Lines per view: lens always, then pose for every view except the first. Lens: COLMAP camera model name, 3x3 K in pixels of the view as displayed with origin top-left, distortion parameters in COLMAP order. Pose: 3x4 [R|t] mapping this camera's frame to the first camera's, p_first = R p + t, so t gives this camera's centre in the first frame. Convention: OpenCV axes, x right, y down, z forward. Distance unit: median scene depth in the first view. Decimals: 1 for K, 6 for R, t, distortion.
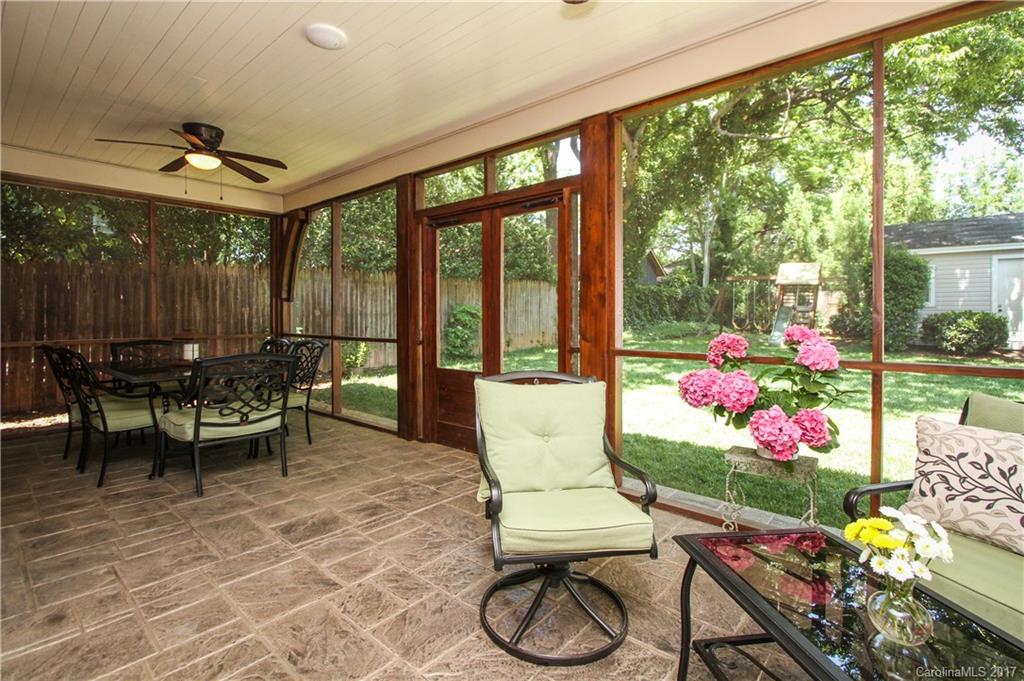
lens RADIAL K [[471.1, 0, 533.3], [0, 471.1, 314.7], [0, 0, 1]] dist [-0.007333, -0.000144]
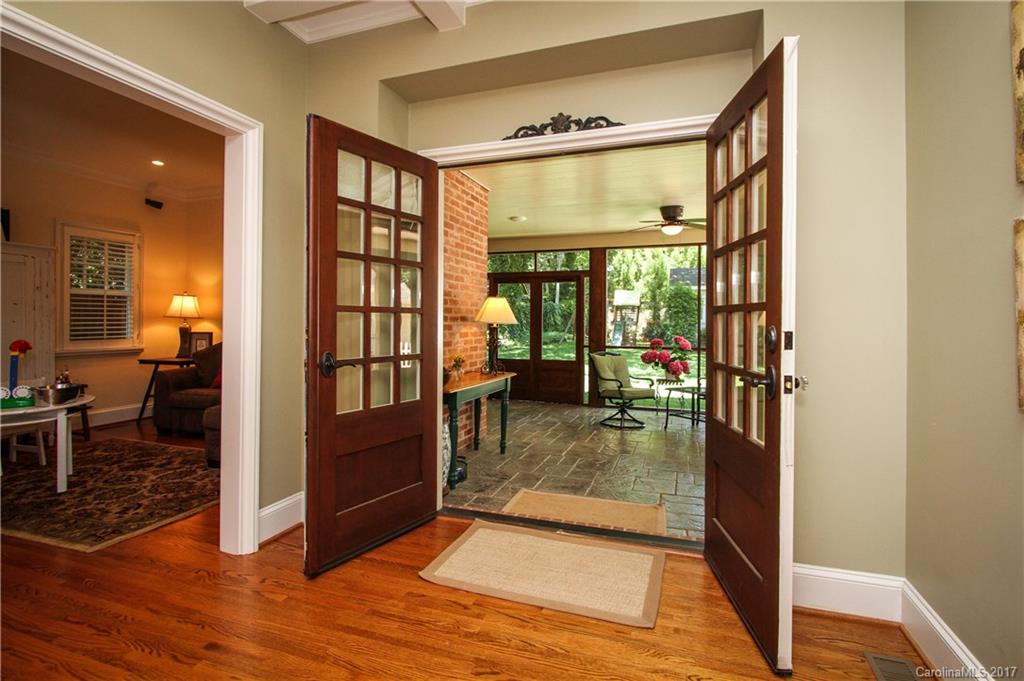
lens RADIAL K [[480.9, 0, 516.1], [0, 480.9, 318.5], [0, 0, 1]] dist [-0.003556, -0.000373]
pose [[0.940994, 0.003185, 0.338409, -0.205247], [0.001882, 0.999891, -0.014644, -0.005642], [-0.338418, 0.014416, 0.940885, -0.212435]]
